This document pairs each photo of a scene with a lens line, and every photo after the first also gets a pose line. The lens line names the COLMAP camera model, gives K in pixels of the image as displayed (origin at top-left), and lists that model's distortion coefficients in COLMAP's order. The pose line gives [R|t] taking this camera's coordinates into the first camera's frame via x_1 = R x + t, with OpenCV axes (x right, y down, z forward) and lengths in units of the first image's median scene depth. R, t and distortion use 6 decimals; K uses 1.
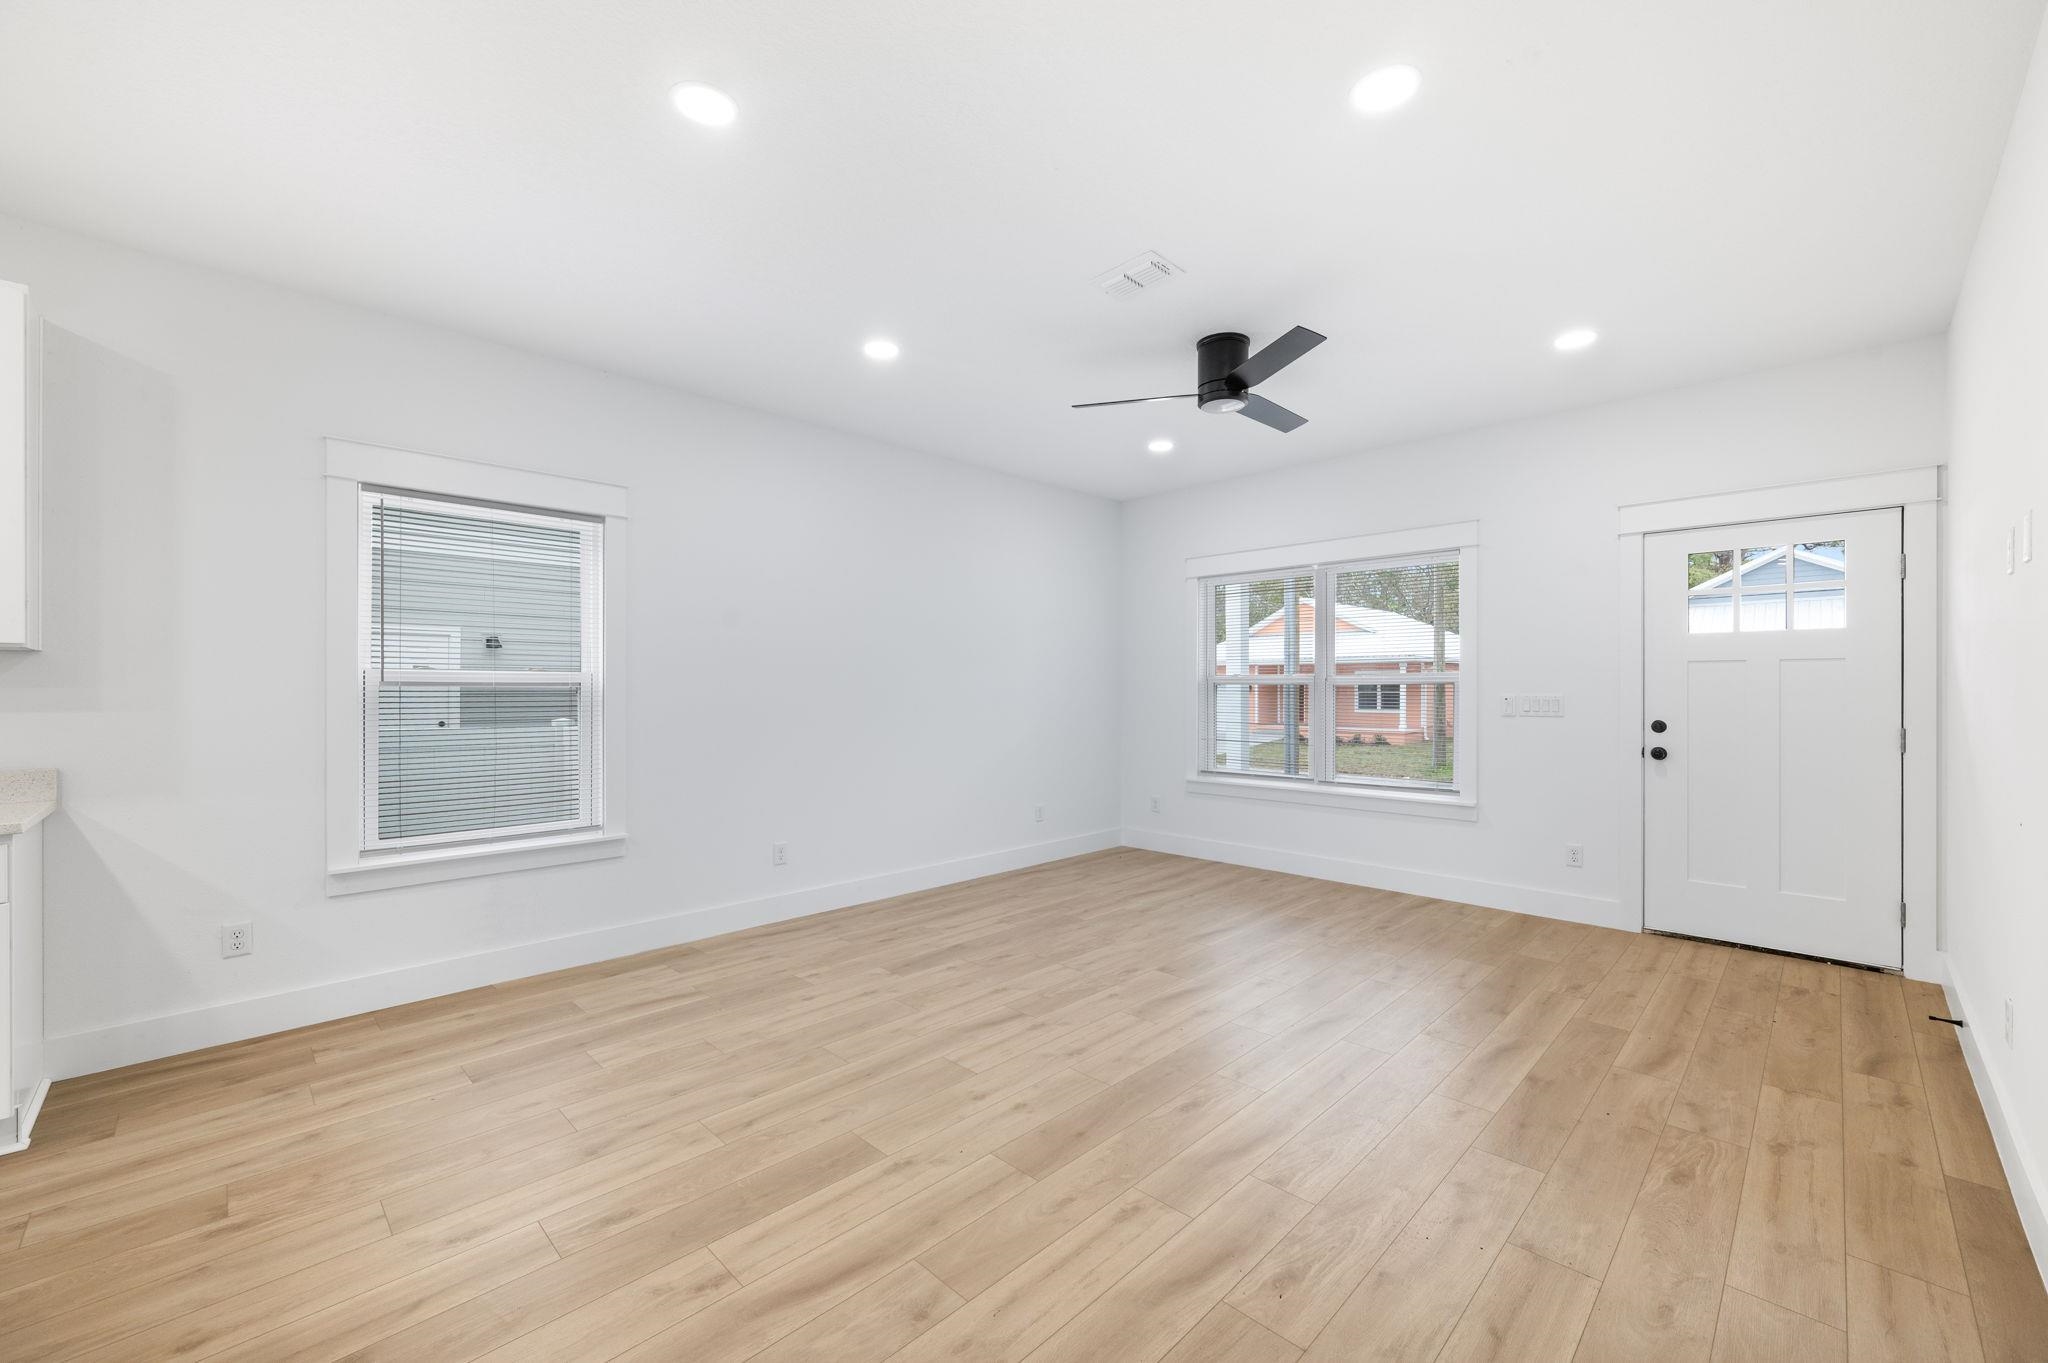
lens RADIAL K [[800.8, 0, 1013.2], [0, 800.8, 724.2], [0, 0, 1]] dist [-0.000046, -0.000279]
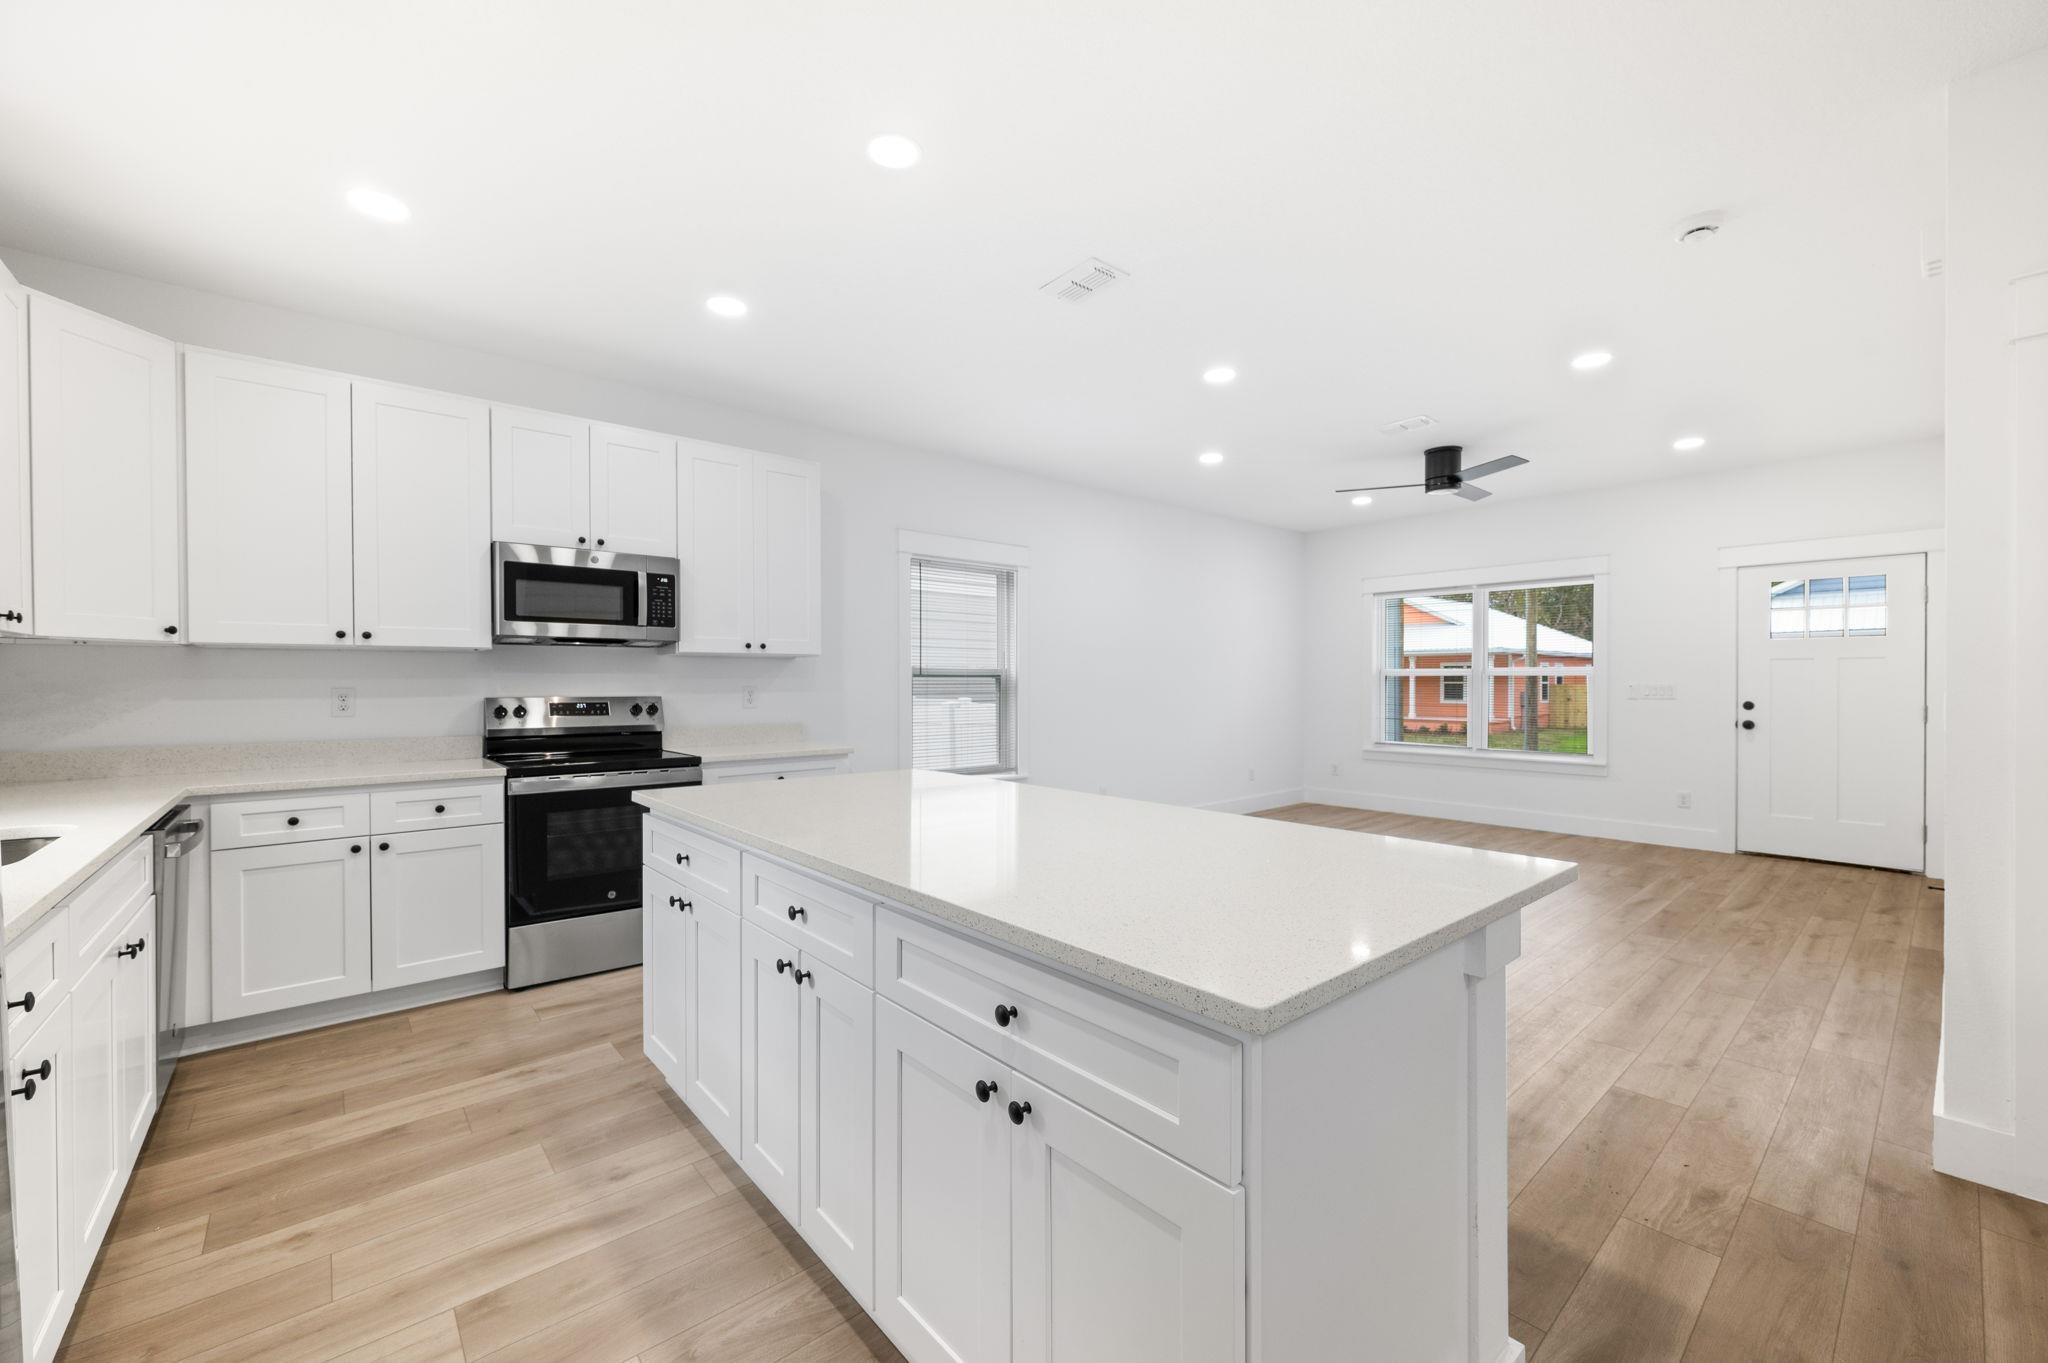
lens RADIAL K [[800.8, 0, 1014.6], [0, 800.8, 714.7], [0, 0, 1]] dist [-0.000046, -0.000279]
pose [[0.997607, 0.002775, -0.069077, -0.382527], [-0.002843, 0.999996, -0.000896, 0.023772], [0.069074, 0.001090, 0.997611, -0.492358]]
